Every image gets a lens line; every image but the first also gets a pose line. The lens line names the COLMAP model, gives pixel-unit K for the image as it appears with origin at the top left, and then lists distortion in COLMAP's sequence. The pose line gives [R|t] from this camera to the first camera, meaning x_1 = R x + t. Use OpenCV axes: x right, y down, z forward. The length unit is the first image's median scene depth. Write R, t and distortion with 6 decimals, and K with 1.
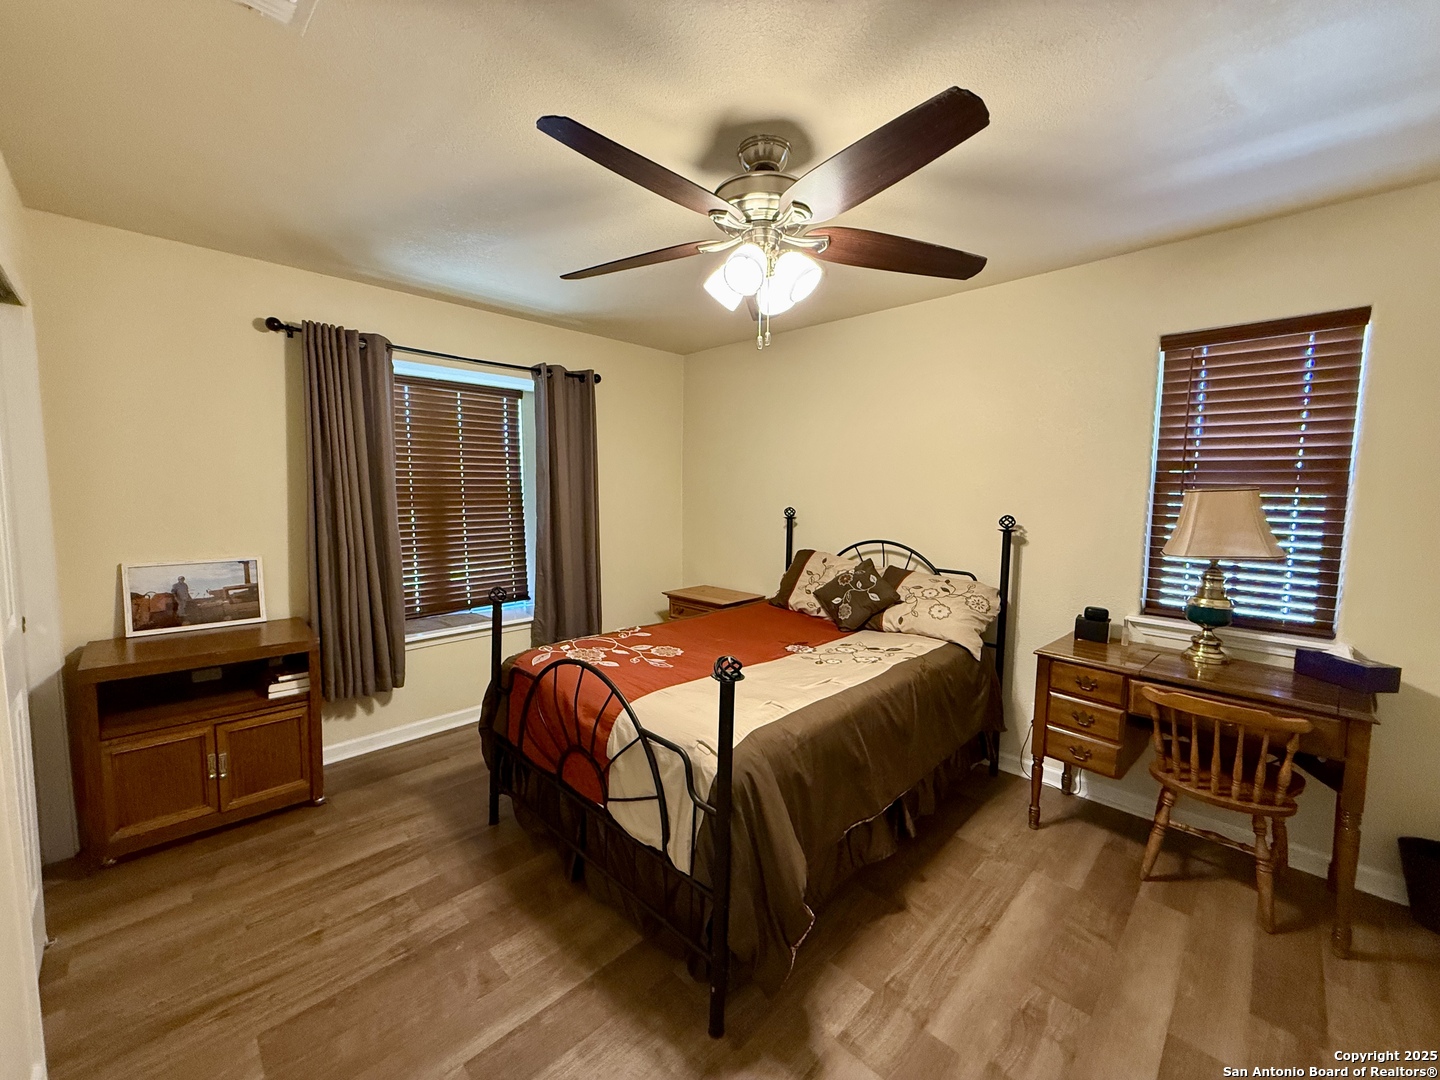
lens RADIAL K [[573.0, 0, 714.9], [0, 573.0, 537.9], [0, 0, 1]] dist [0.001749, 0.000098]
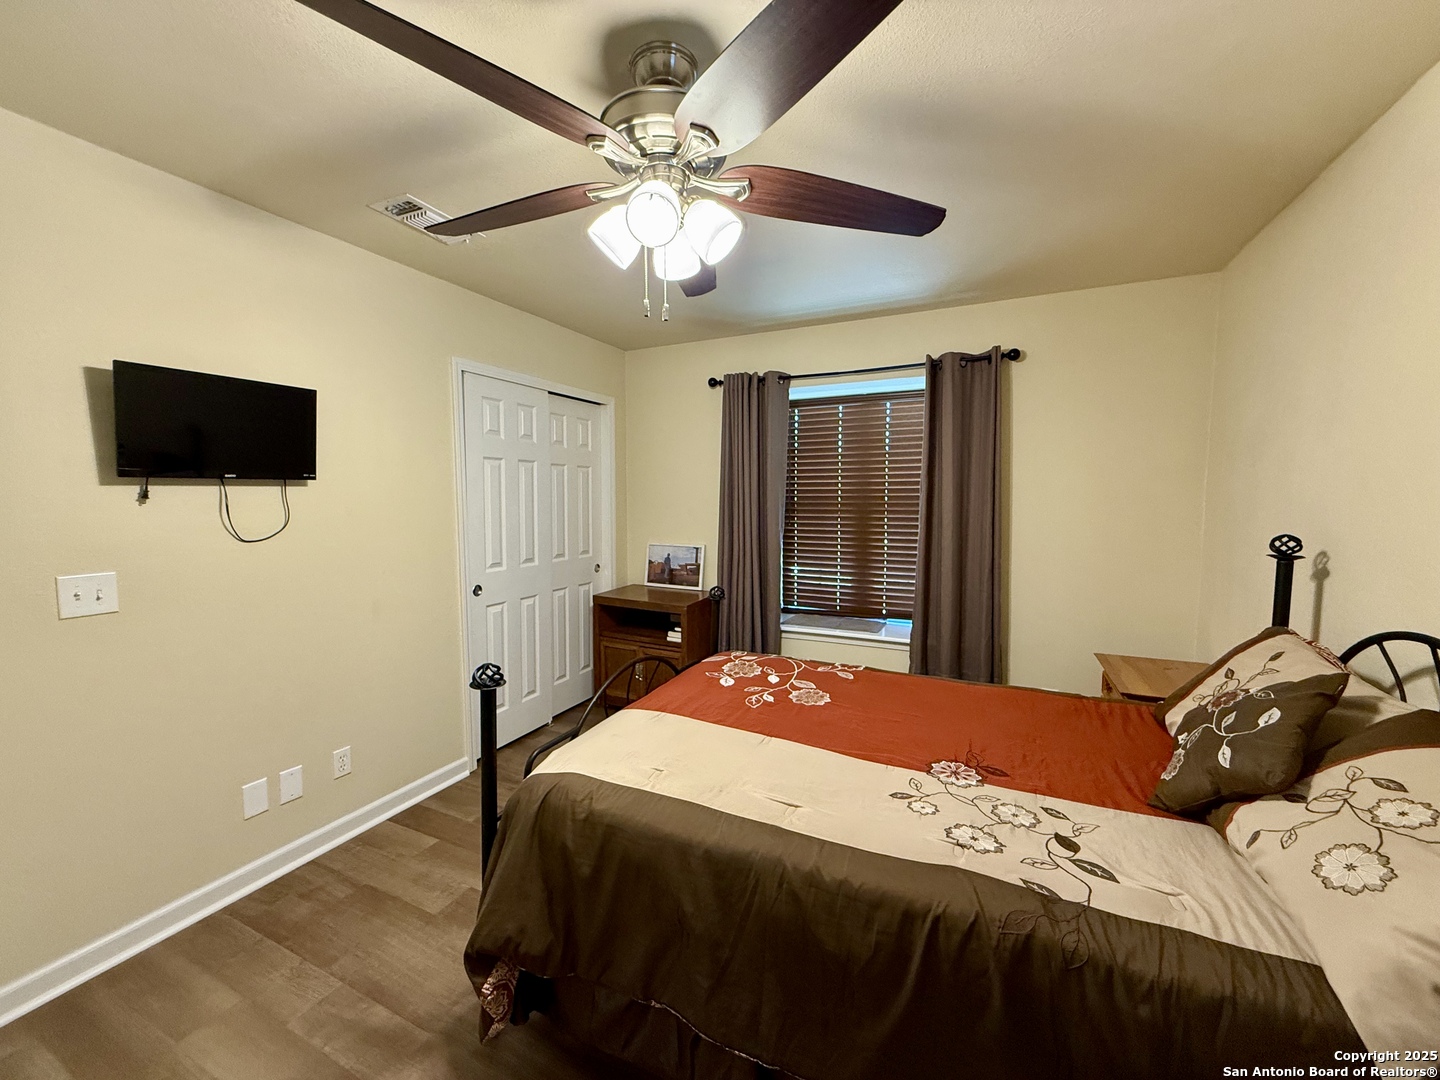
lens RADIAL K [[573.0, 0, 713.6], [0, 573.0, 536.9], [0, 0, 1]] dist [0.001749, 0.000098]
pose [[0.330630, 0.060797, -0.941800, 0.586613], [-0.078006, 0.996269, 0.036928, -0.044940], [0.940531, 0.061256, 0.334139, 0.552457]]
